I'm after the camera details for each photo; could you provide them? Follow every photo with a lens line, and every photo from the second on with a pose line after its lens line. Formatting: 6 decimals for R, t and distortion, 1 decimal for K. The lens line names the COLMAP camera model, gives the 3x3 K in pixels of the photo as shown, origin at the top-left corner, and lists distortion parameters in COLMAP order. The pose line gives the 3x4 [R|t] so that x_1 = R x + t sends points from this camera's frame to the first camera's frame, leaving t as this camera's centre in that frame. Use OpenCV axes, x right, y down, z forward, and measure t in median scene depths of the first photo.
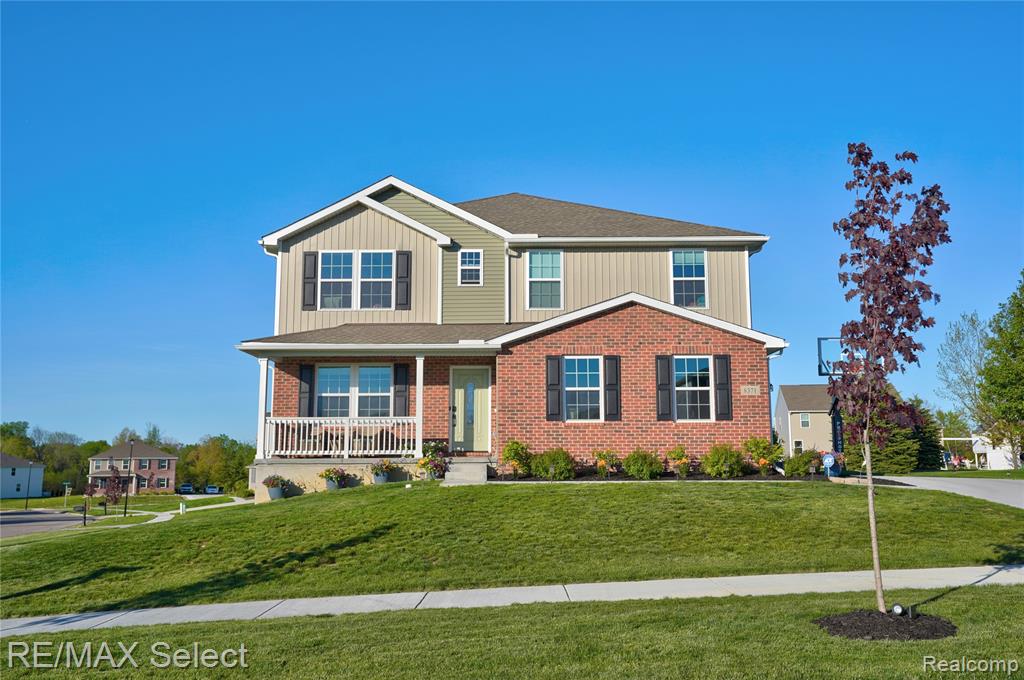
lens RADIAL K [[925.4, 0, 515.4], [0, 925.4, 345.7], [0, 0, 1]] dist [0.112368, 0.000000]
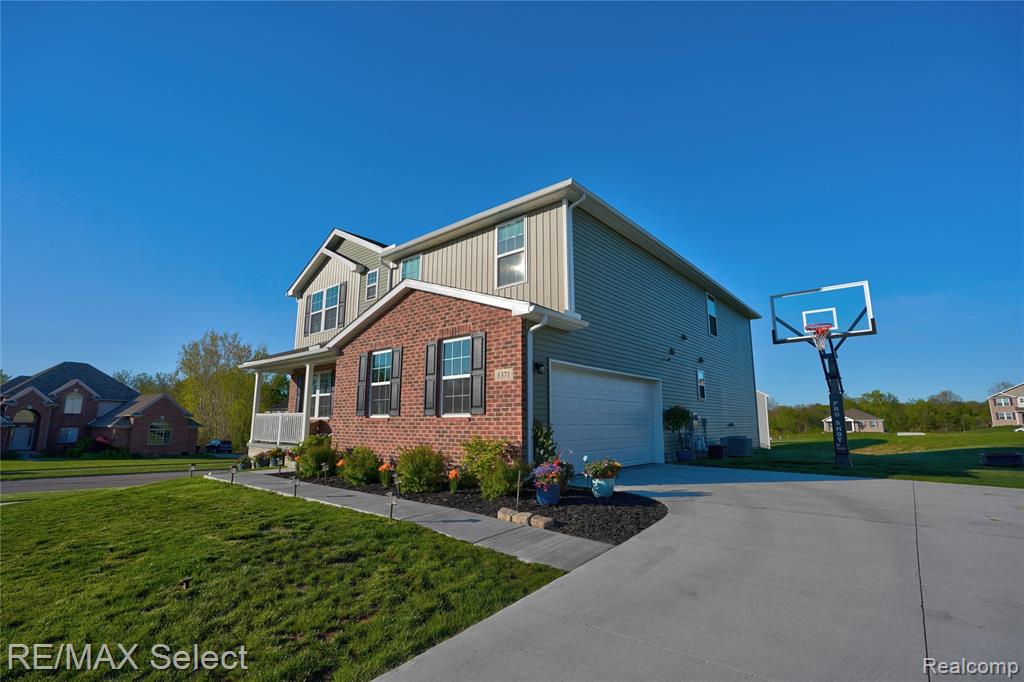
lens RADIAL K [[468.1, 0, 507.9], [0, 468.1, 343.3], [0, 0, 1]] dist [-0.013661, 0.004176]
pose [[0.766827, -0.105267, -0.633163, 0.465555], [0.083675, 0.994436, -0.063991, 0.043930], [0.636377, -0.003911, 0.771369, 0.655540]]
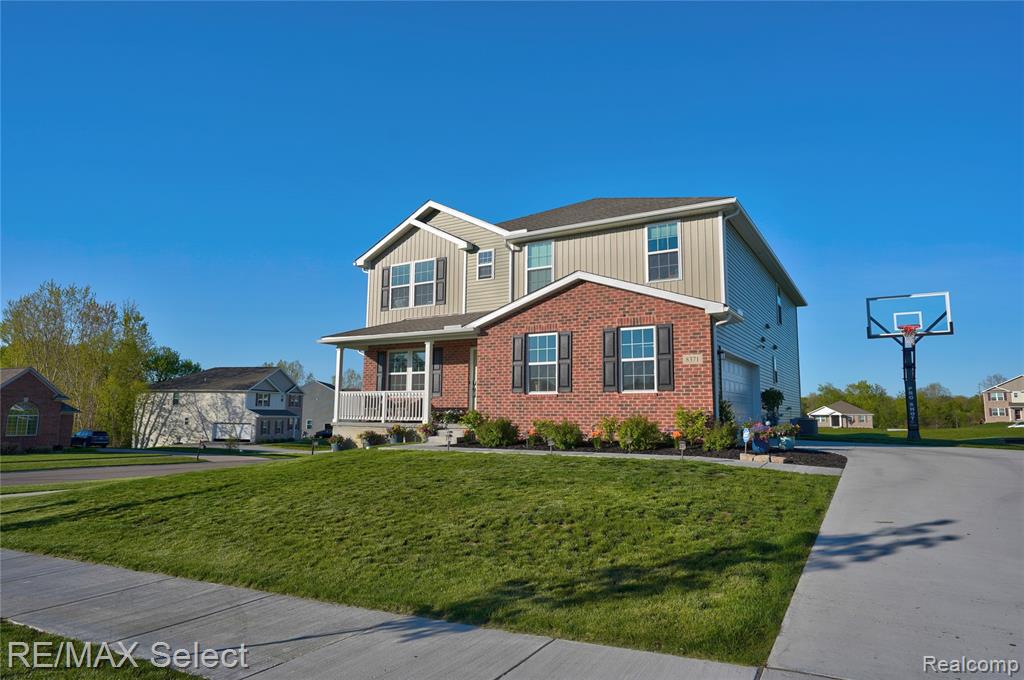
lens RADIAL K [[616.6, 0, 512.6], [0, 616.6, 338.6], [0, 0, 1]] dist [0.017485, 0.013402]
pose [[0.862186, -0.053130, -0.503798, 0.384948], [0.056861, 0.998350, -0.007973, 0.019698], [0.503390, -0.021772, 0.863785, 0.330033]]
